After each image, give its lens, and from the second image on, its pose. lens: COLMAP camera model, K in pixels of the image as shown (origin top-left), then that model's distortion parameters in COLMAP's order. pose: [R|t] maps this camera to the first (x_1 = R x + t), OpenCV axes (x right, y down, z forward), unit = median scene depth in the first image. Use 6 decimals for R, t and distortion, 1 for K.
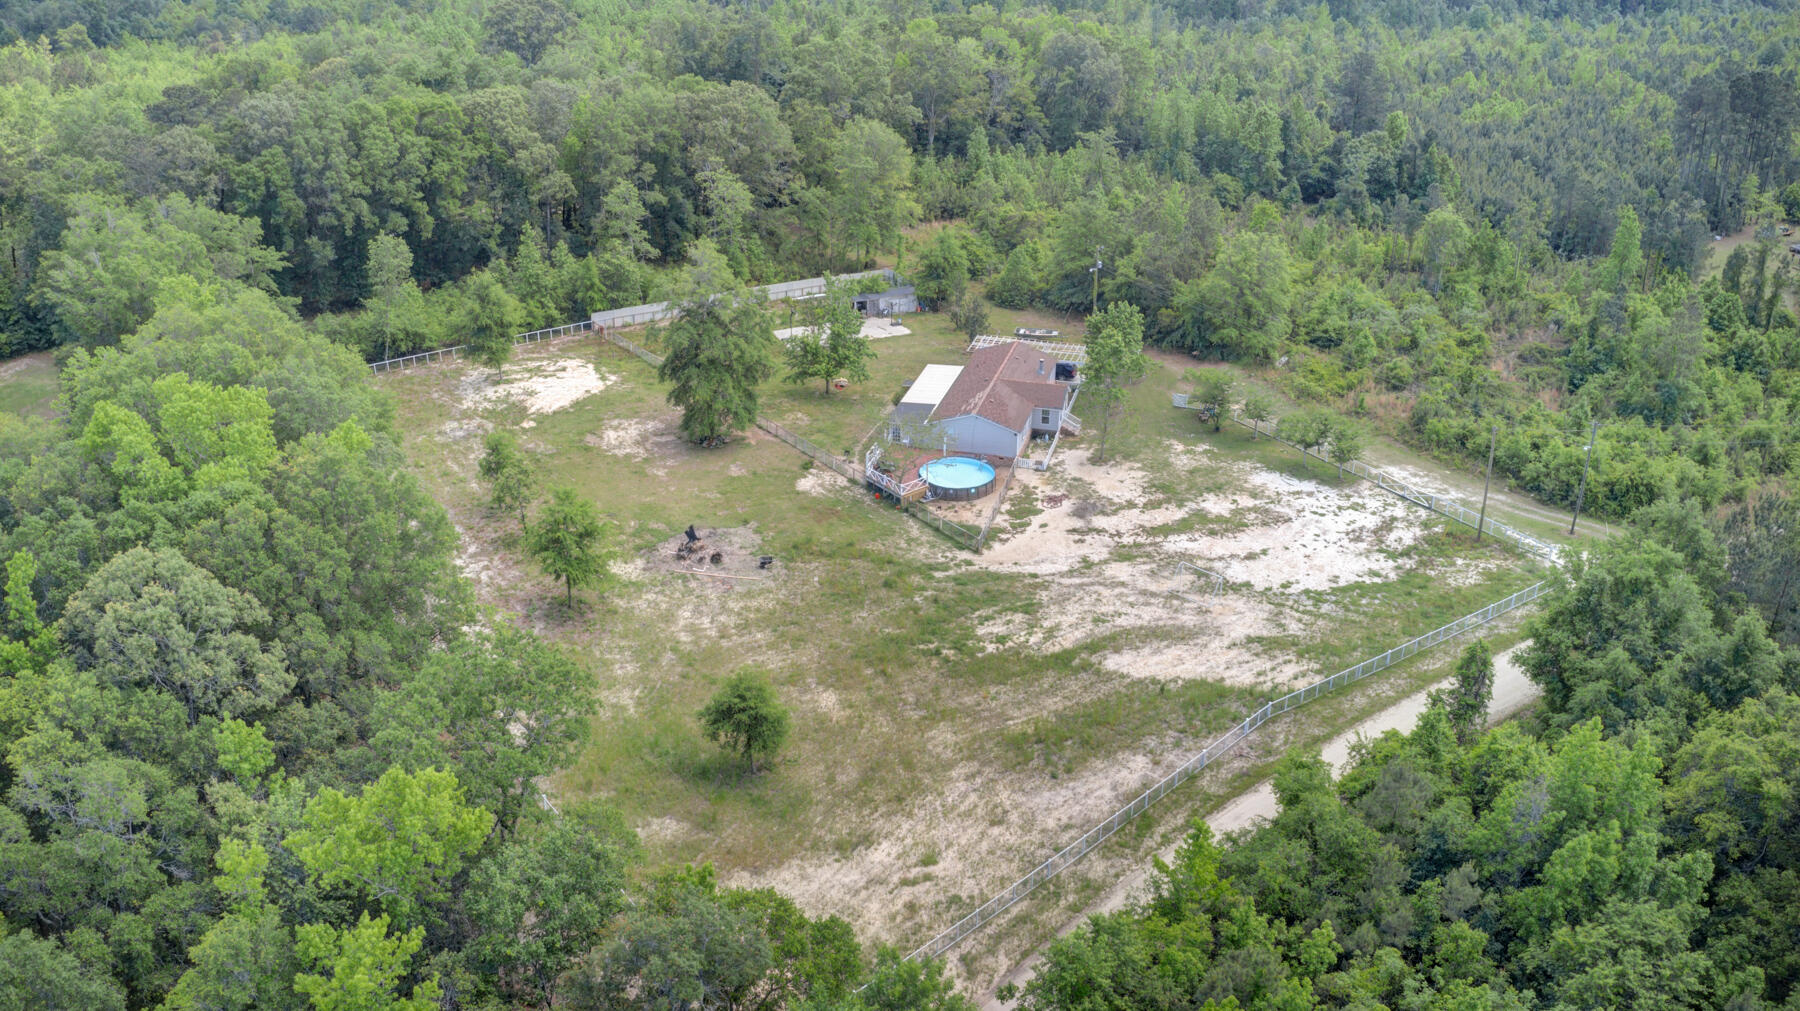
lens RADIAL K [[1431.1, 0, 895.2], [0, 1431.1, 498.0], [0, 0, 1]] dist [-0.186115, 0.014535]
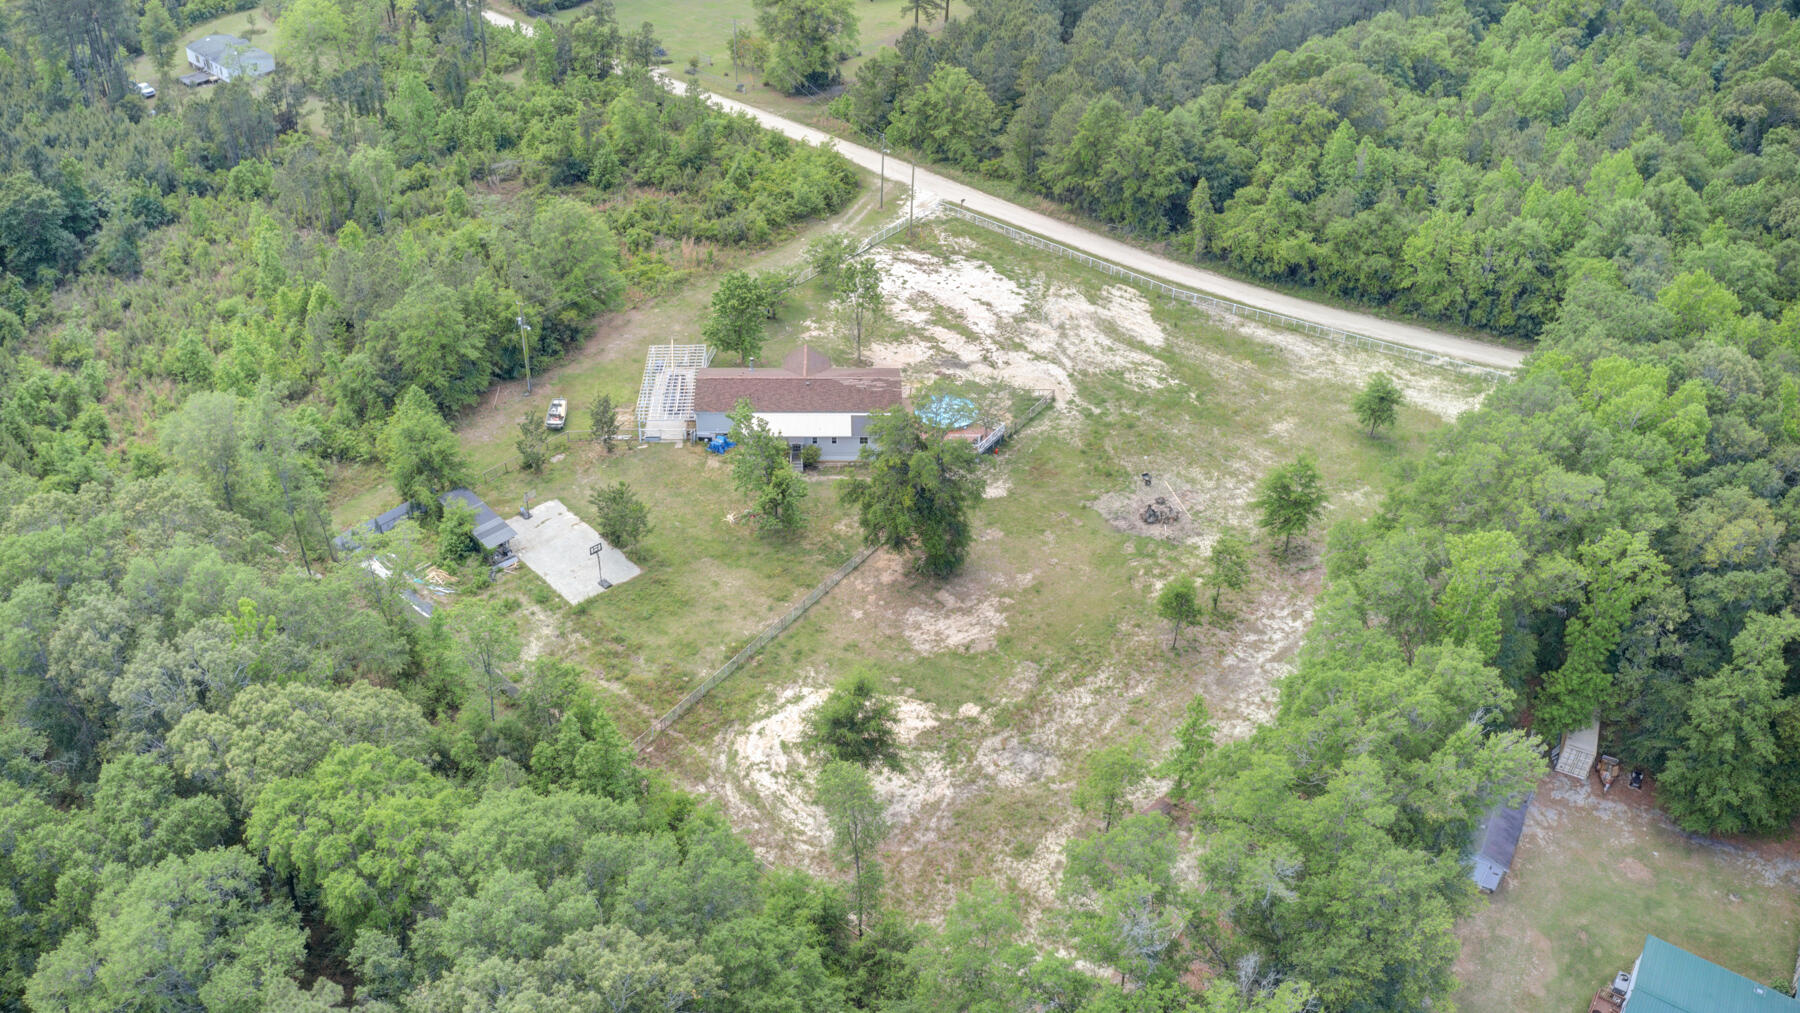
lens RADIAL K [[1431.1, 0, 899.4], [0, 1431.1, 507.8], [0, 0, 1]] dist [-0.186115, 0.014535]
pose [[-0.307918, -0.562363, 0.767421, -0.931845], [0.386548, 0.663091, 0.641008, -0.767373], [-0.869349, 0.494022, 0.013203, 1.123310]]
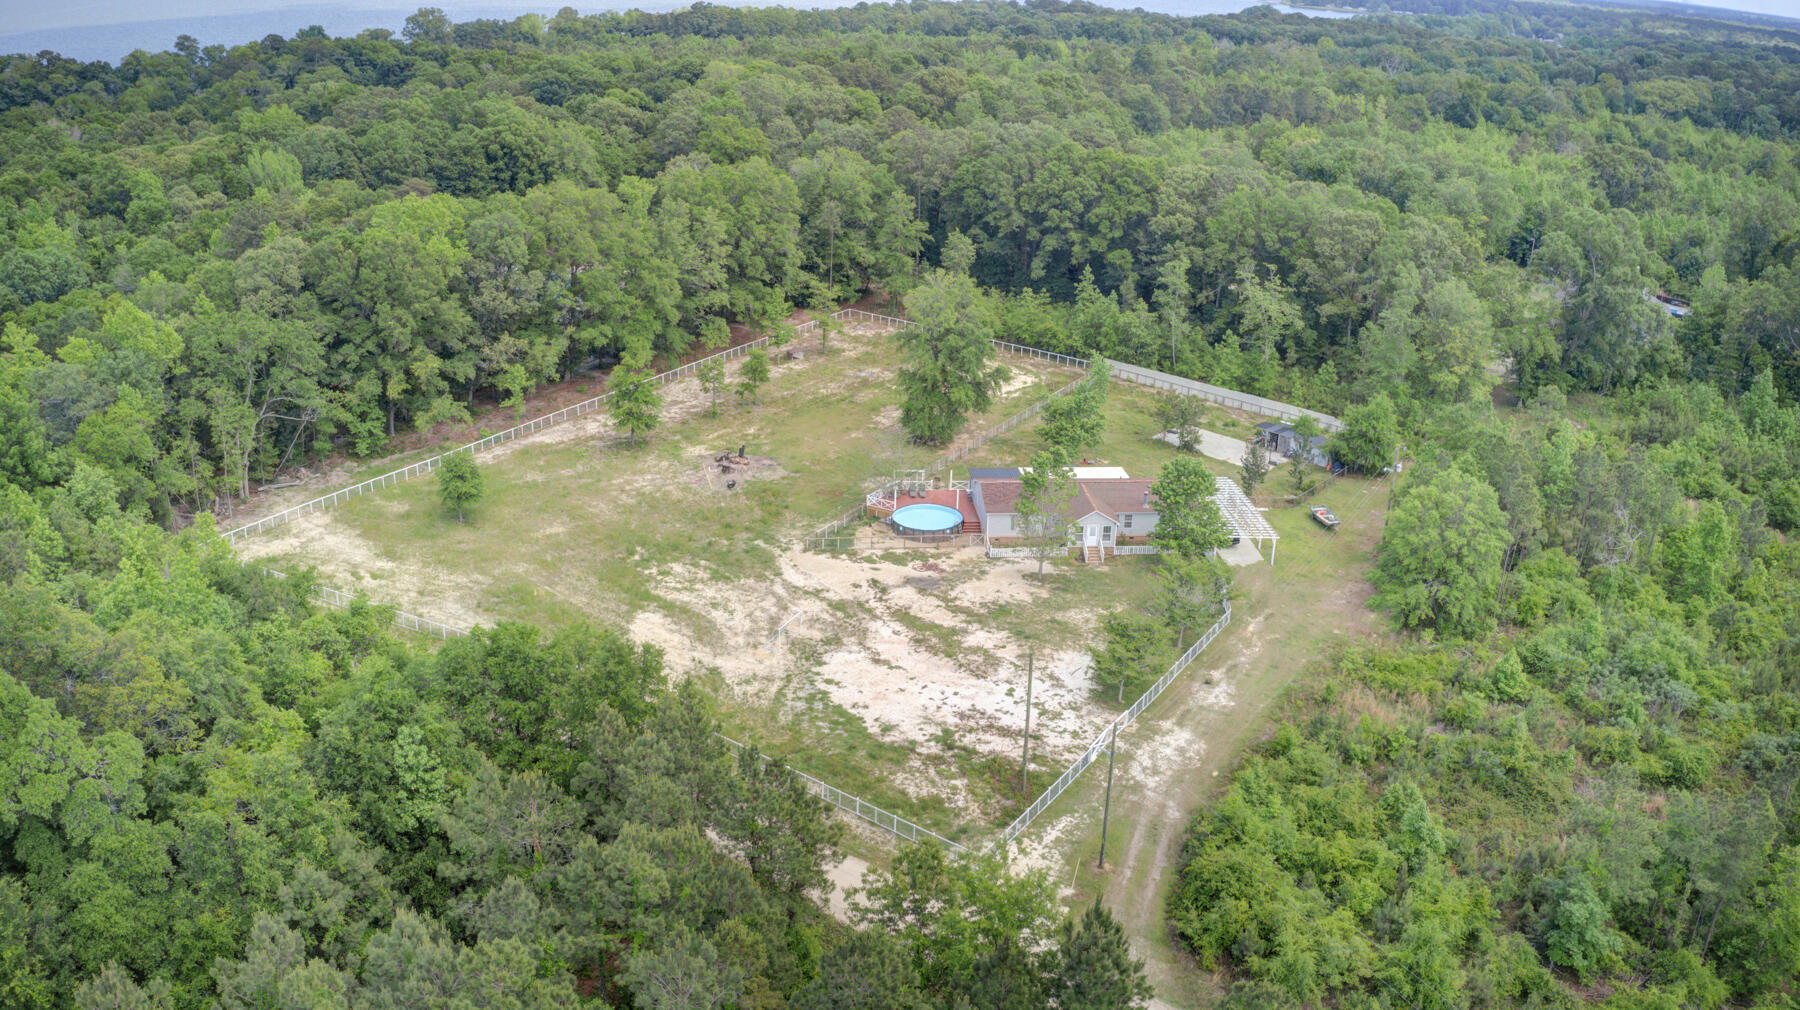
lens RADIAL K [[1431.1, 0, 893.7], [0, 1431.1, 500.9], [0, 0, 1]] dist [-0.186115, 0.014535]
pose [[0.350658, 0.357143, -0.865730, 1.022312], [-0.431512, 0.882065, 0.189100, -0.234949], [0.831165, 0.307264, 0.463415, 0.505914]]
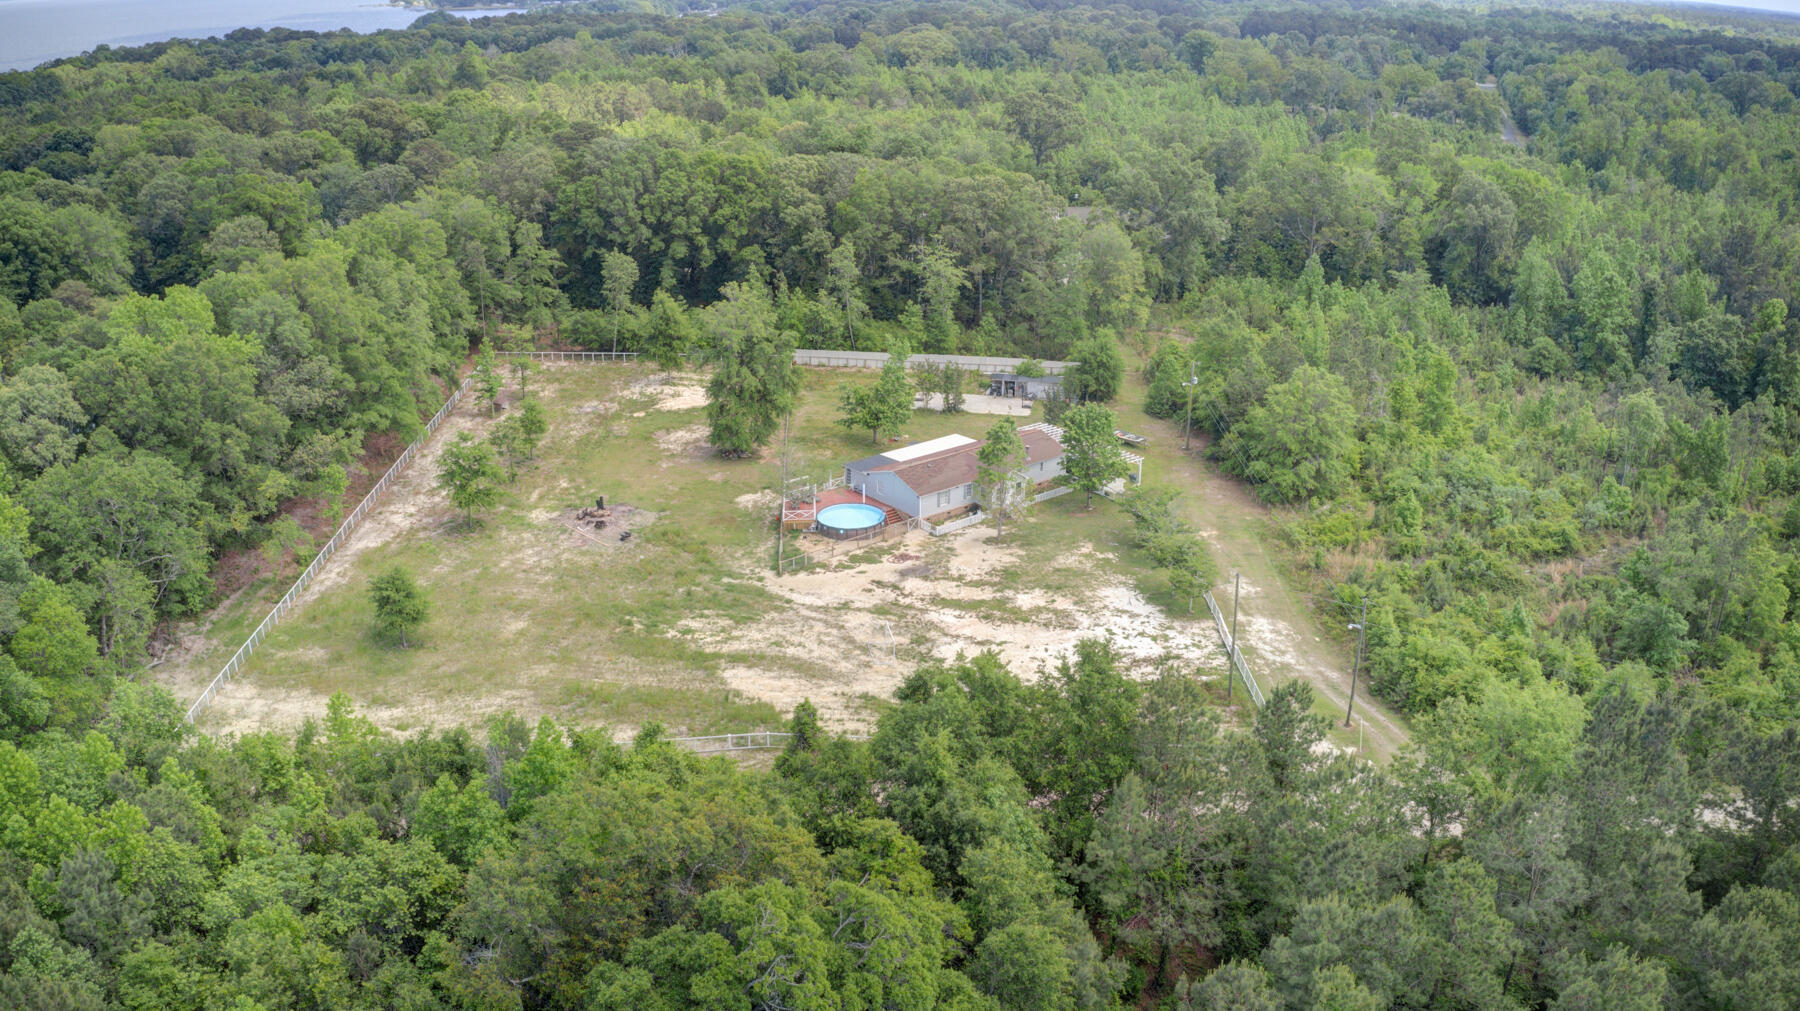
lens RADIAL K [[1431.1, 0, 899.9], [0, 1431.1, 491.9], [0, 0, 1]] dist [-0.186115, 0.014535]
pose [[0.820456, 0.208509, -0.532331, 0.697688], [-0.253228, 0.967340, -0.011391, -0.034791], [0.512570, 0.144147, 0.846460, 0.089522]]
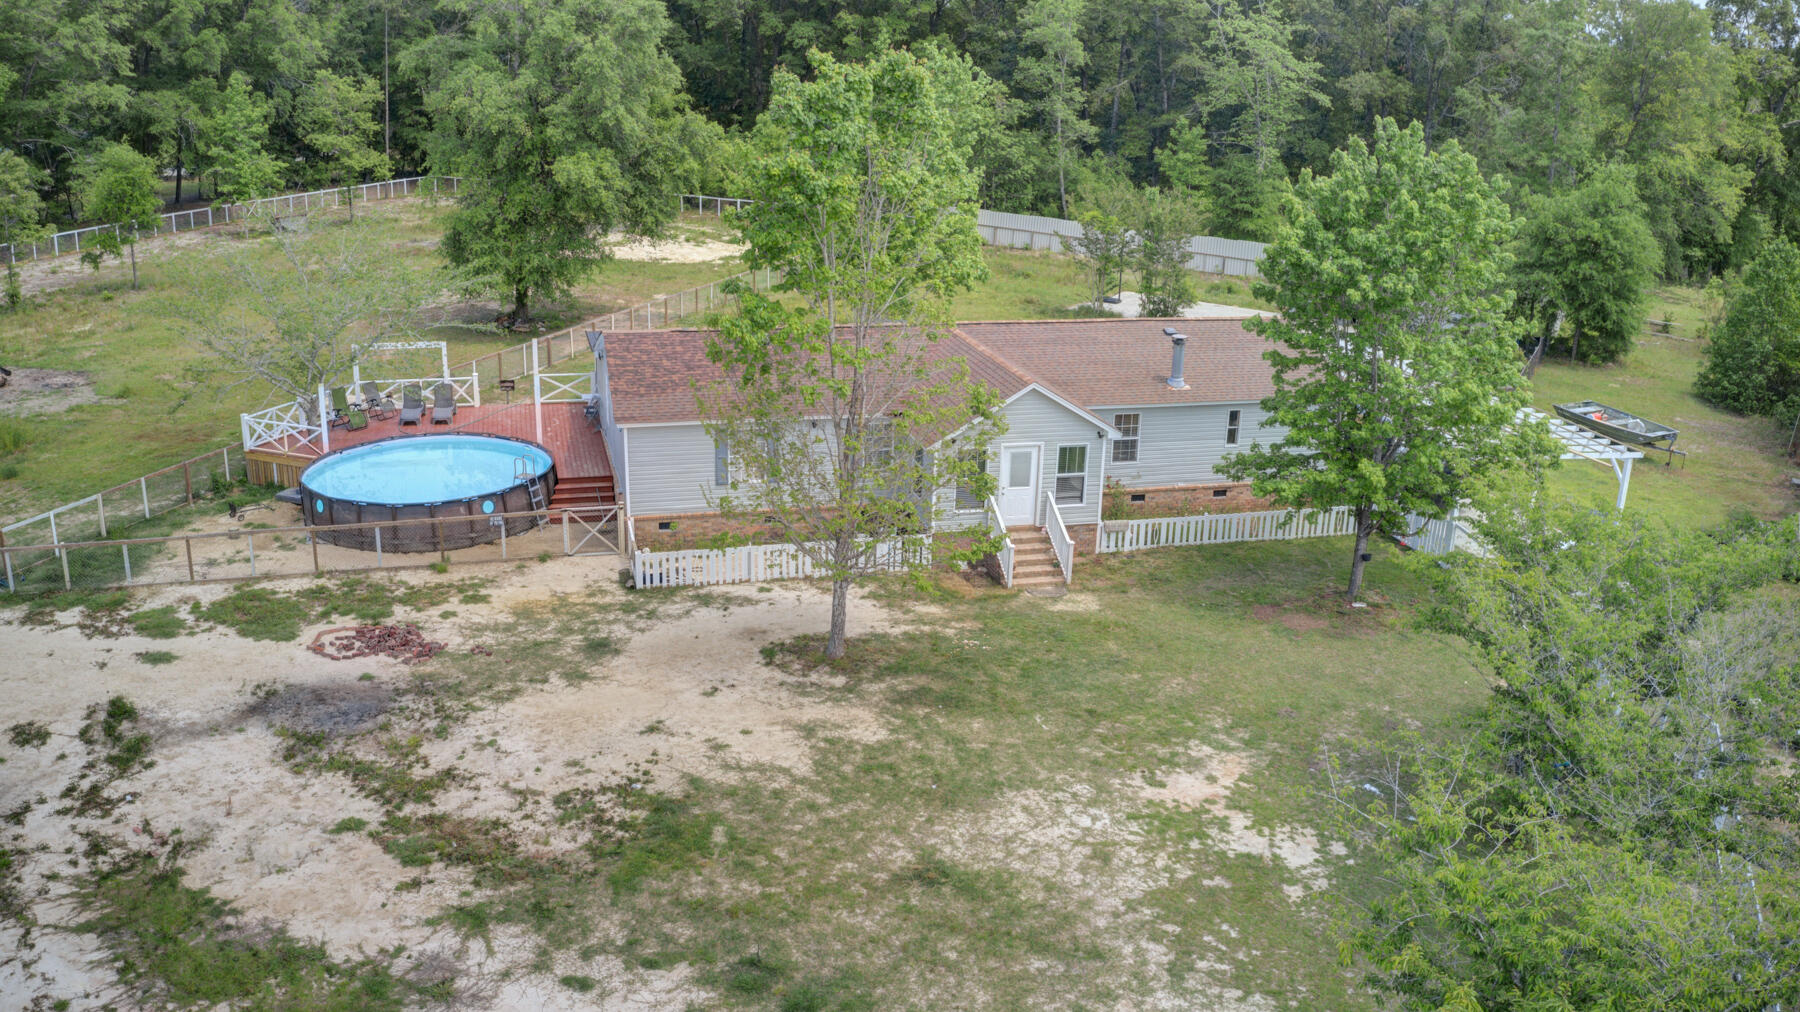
lens RADIAL K [[1431.1, 0, 906.2], [0, 1431.1, 498.8], [0, 0, 1]] dist [-0.186115, 0.014535]
pose [[0.515869, 0.280329, -0.809503, 0.362781], [-0.401300, 0.913929, 0.060757, -0.075660], [0.756860, 0.293511, 0.583964, 0.960534]]
